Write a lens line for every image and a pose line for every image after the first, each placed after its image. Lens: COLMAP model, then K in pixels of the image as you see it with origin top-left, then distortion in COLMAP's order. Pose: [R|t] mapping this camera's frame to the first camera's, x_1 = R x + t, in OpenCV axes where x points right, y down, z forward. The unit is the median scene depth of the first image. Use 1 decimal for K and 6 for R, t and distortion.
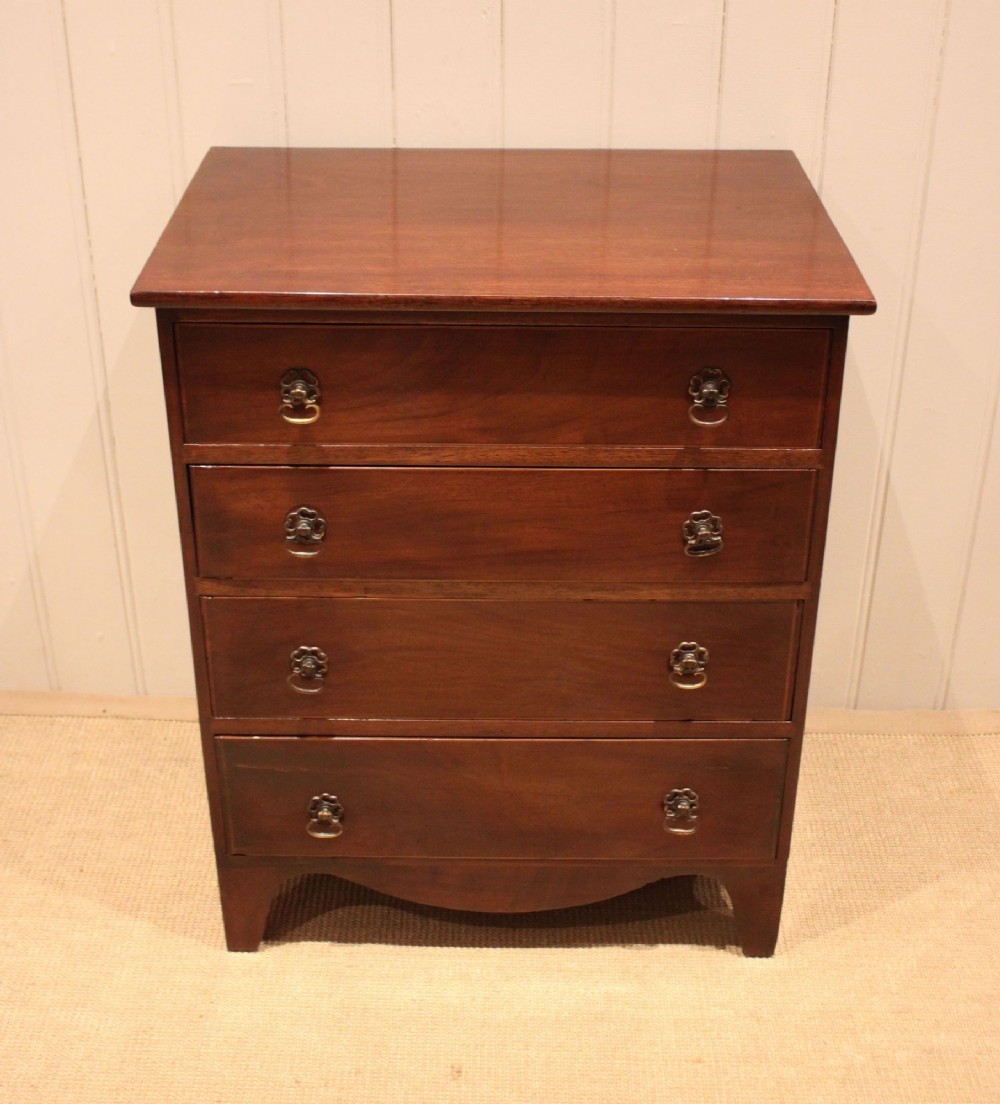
lens RADIAL K [[1525.4, 0, 494.5], [0, 1525.4, 455.6], [0, 0, 1]] dist [-0.078795, 0.058628]
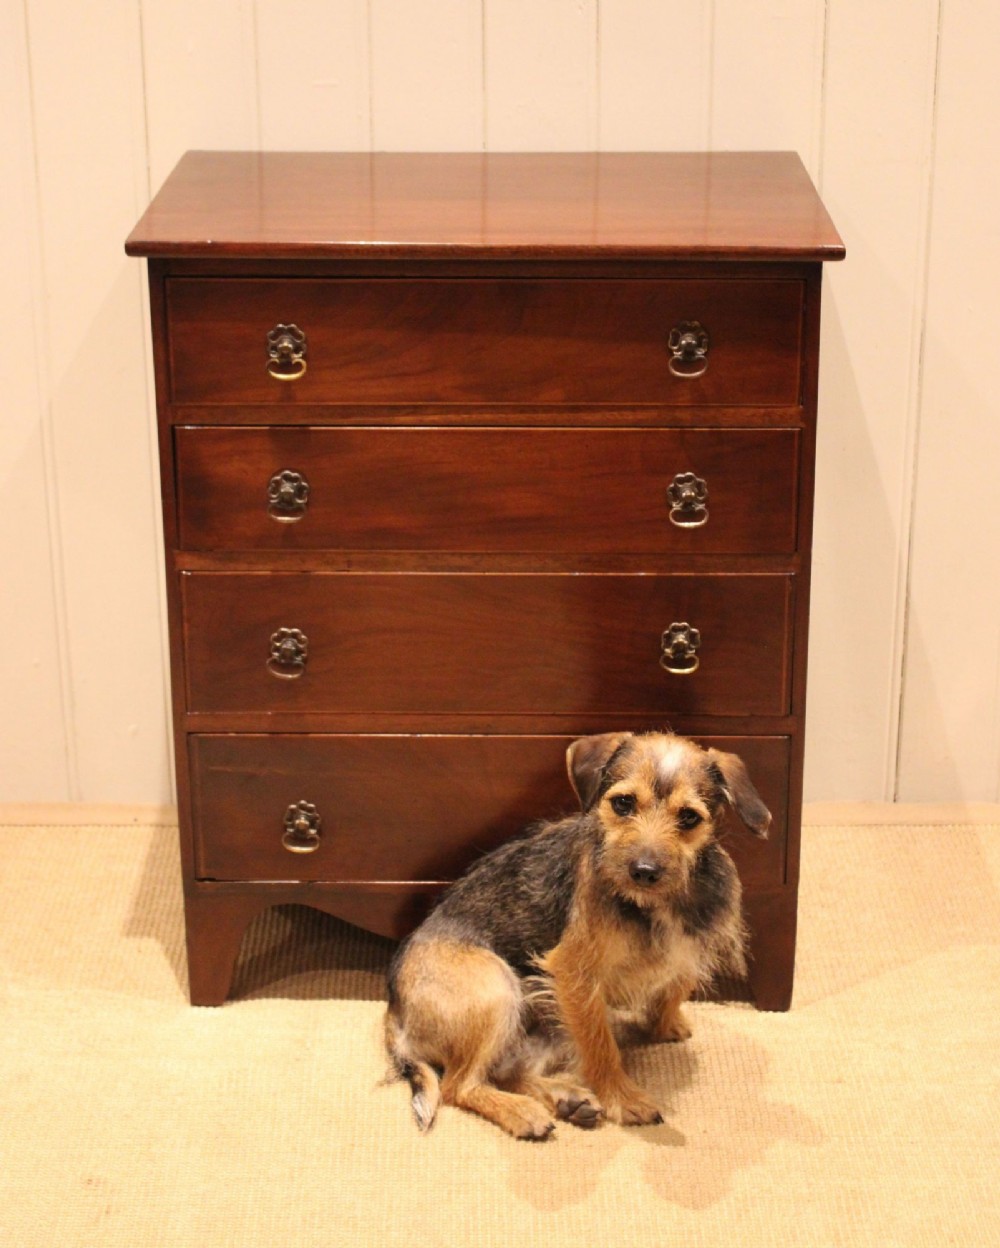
lens RADIAL K [[2360.2, 0, 484.5], [0, 2360.2, 623.9], [0, 0, 1]] dist [0.005861, -0.105015]
pose [[0.999862, -0.001409, -0.016523, 0.028108], [-0.000342, 0.994420, -0.105491, 0.282511], [0.016579, 0.105482, 0.994283, -0.502229]]
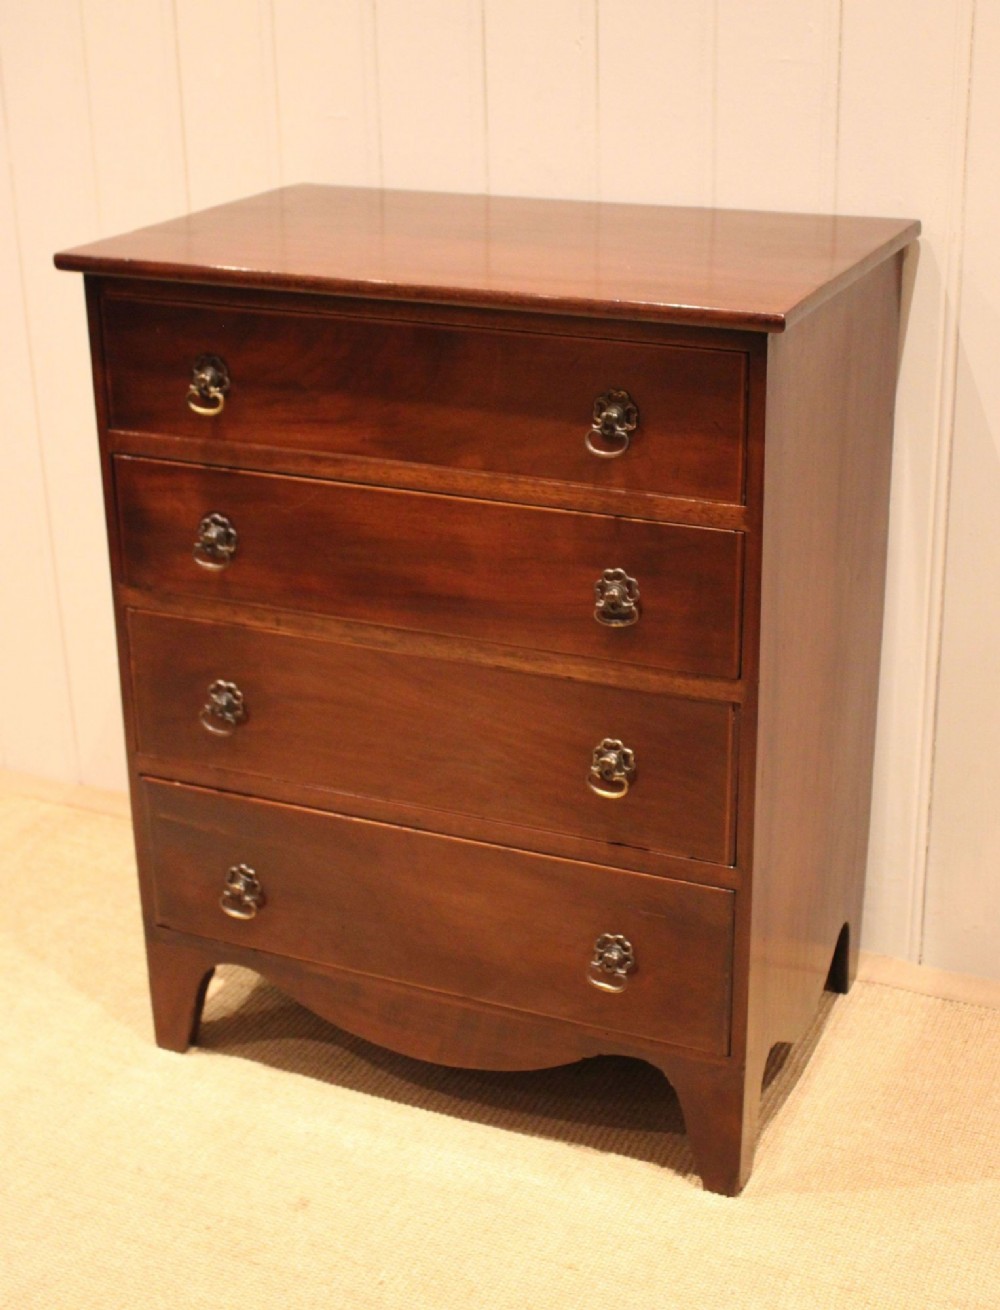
lens RADIAL K [[1921.7, 0, 545.9], [0, 1921.7, 654.3], [0, 0, 1]] dist [-0.046982, 0.034346]
pose [[0.921471, 0.135696, -0.363976, 0.474044], [-0.173042, 0.982288, -0.071875, 0.158952], [0.347776, 0.129214, 0.928631, -0.007089]]
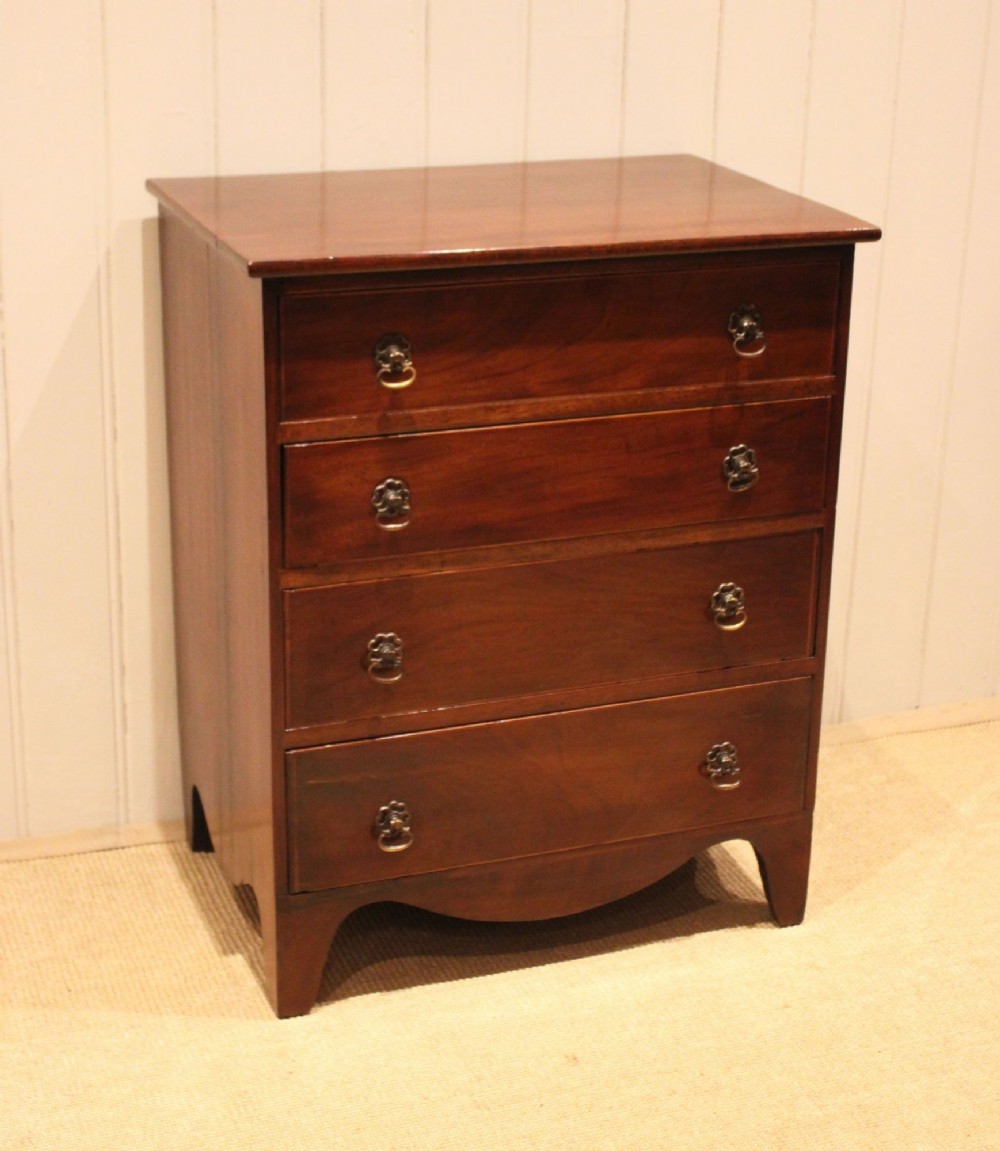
lens RADIAL K [[2050.8, 0, 462.5], [0, 2050.8, 563.5], [0, 0, 1]] dist [-0.010221, -0.010607]
pose [[0.936137, -0.113132, 0.332940, -0.516517], [0.153946, 0.983128, -0.098792, 0.221007], [-0.316146, 0.143738, 0.937759, -0.279476]]
